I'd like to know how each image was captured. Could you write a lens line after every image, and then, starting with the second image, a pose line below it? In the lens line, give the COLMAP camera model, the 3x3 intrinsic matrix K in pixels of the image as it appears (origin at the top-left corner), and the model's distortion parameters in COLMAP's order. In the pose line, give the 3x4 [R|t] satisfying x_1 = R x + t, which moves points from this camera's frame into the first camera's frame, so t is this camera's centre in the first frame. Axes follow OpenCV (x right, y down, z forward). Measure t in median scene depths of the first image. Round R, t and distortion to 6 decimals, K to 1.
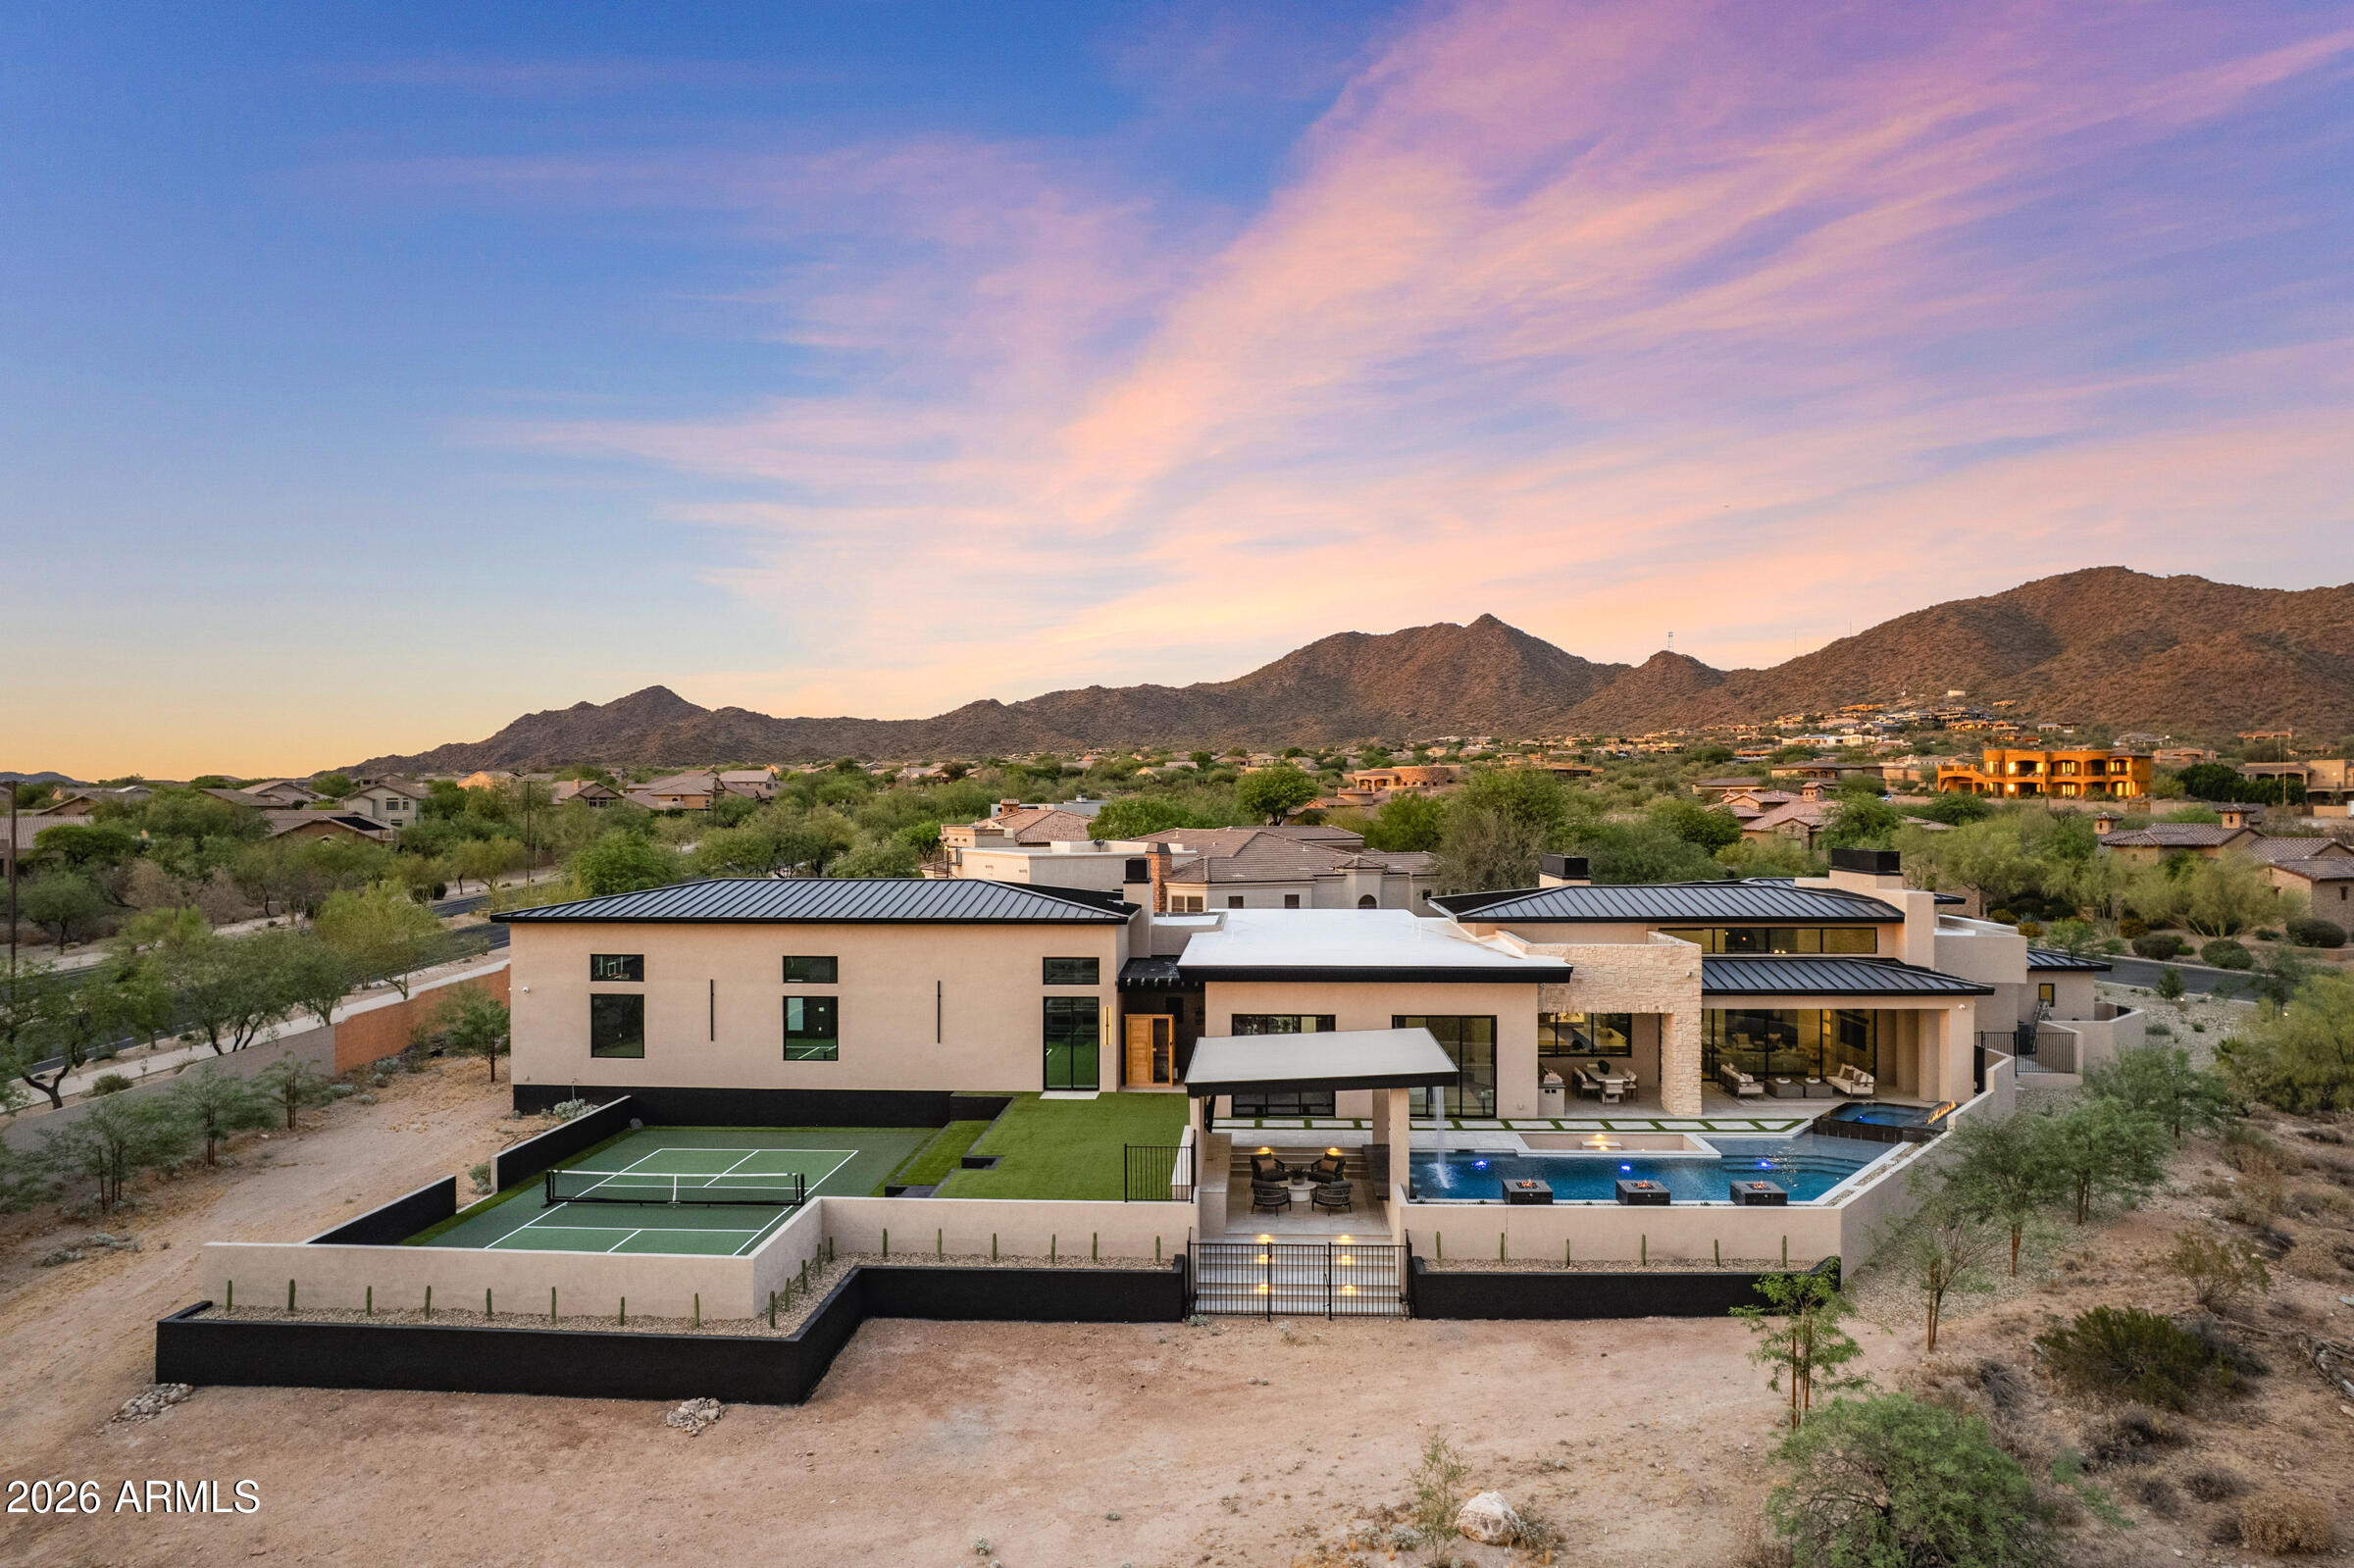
lens RADIAL K [[1524.7, 0, 1146.9], [0, 1524.7, 784.4], [0, 0, 1]] dist [-0.072029, 0.051729]
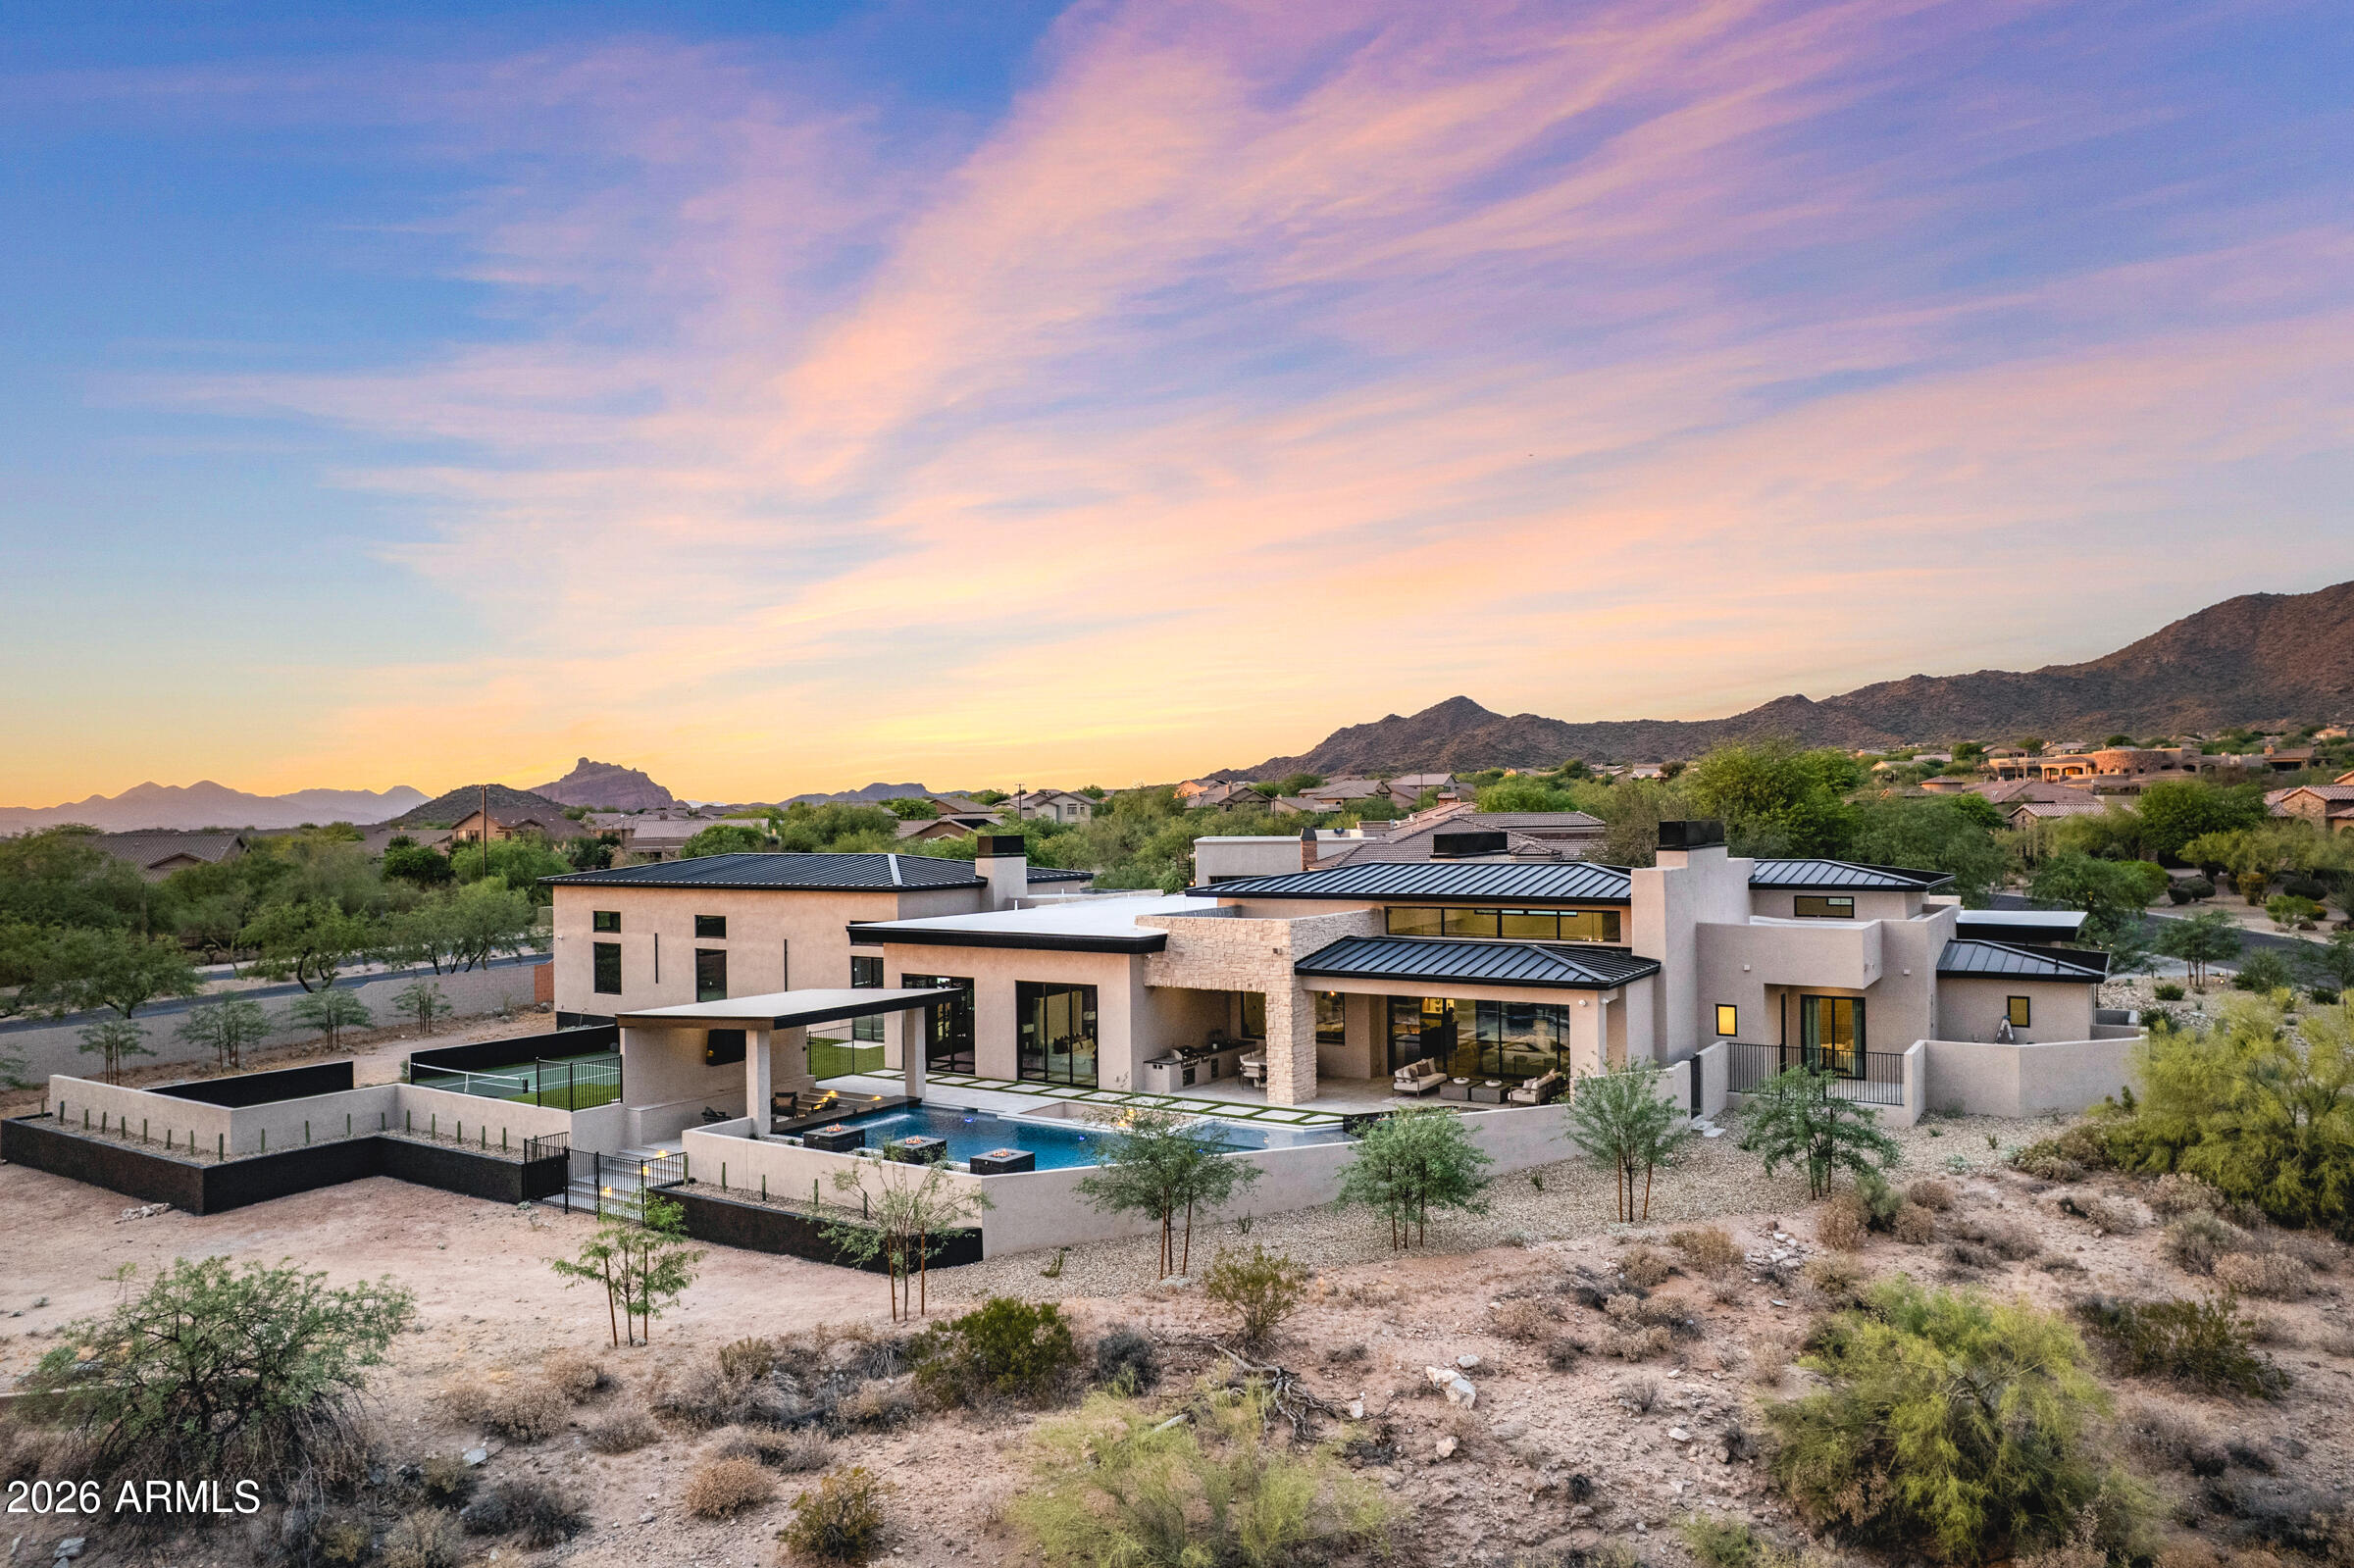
lens RADIAL K [[1521.5, 0, 1178.2], [0, 1521.5, 833.0], [0, 0, 1]] dist [-0.106768, 0.116045]
pose [[0.877223, -0.004534, -0.480061, 0.392534], [0.018305, 0.999544, 0.024008, 0.015737], [0.479734, -0.029848, 0.876906, 0.081476]]
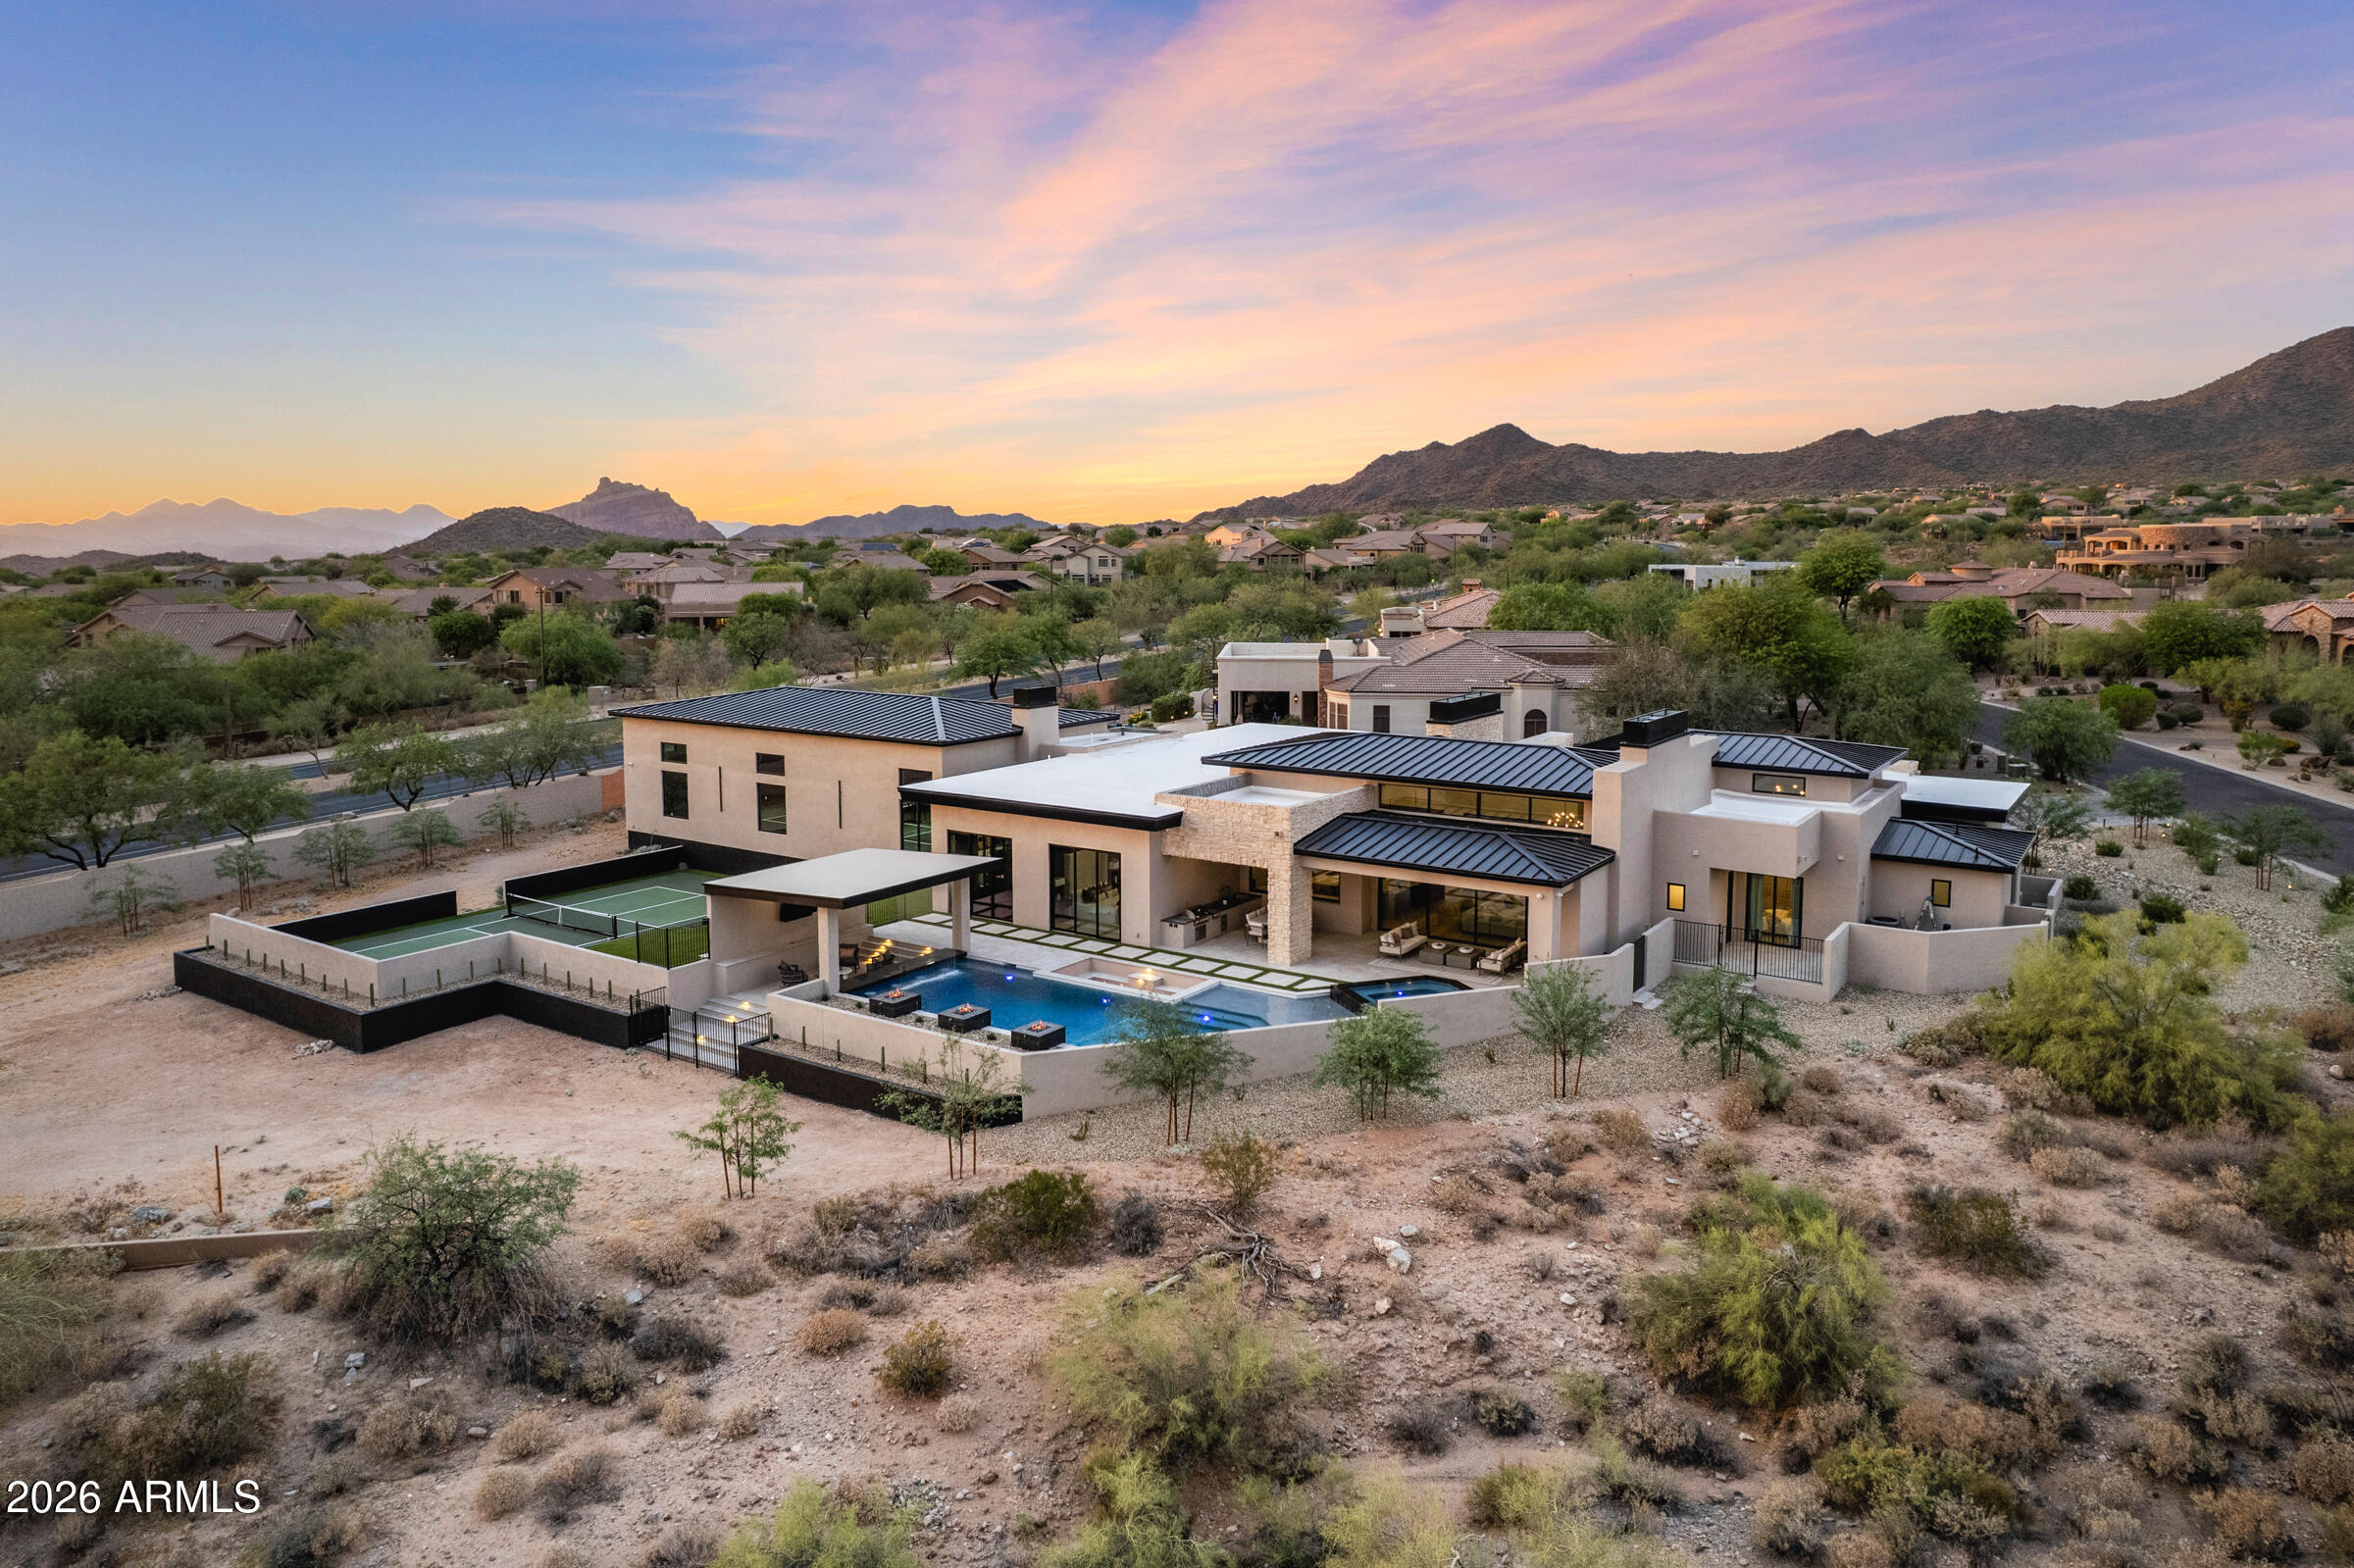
lens RADIAL K [[1545.0, 0, 1180.4], [0, 1545.0, 718.1], [0, 0, 1]] dist [-0.077051, 0.082744]
pose [[0.867211, 0.057308, -0.494632, 0.432592], [0.005705, 0.992146, 0.124952, -0.047376], [0.497908, -0.111182, 0.860073, 0.023102]]
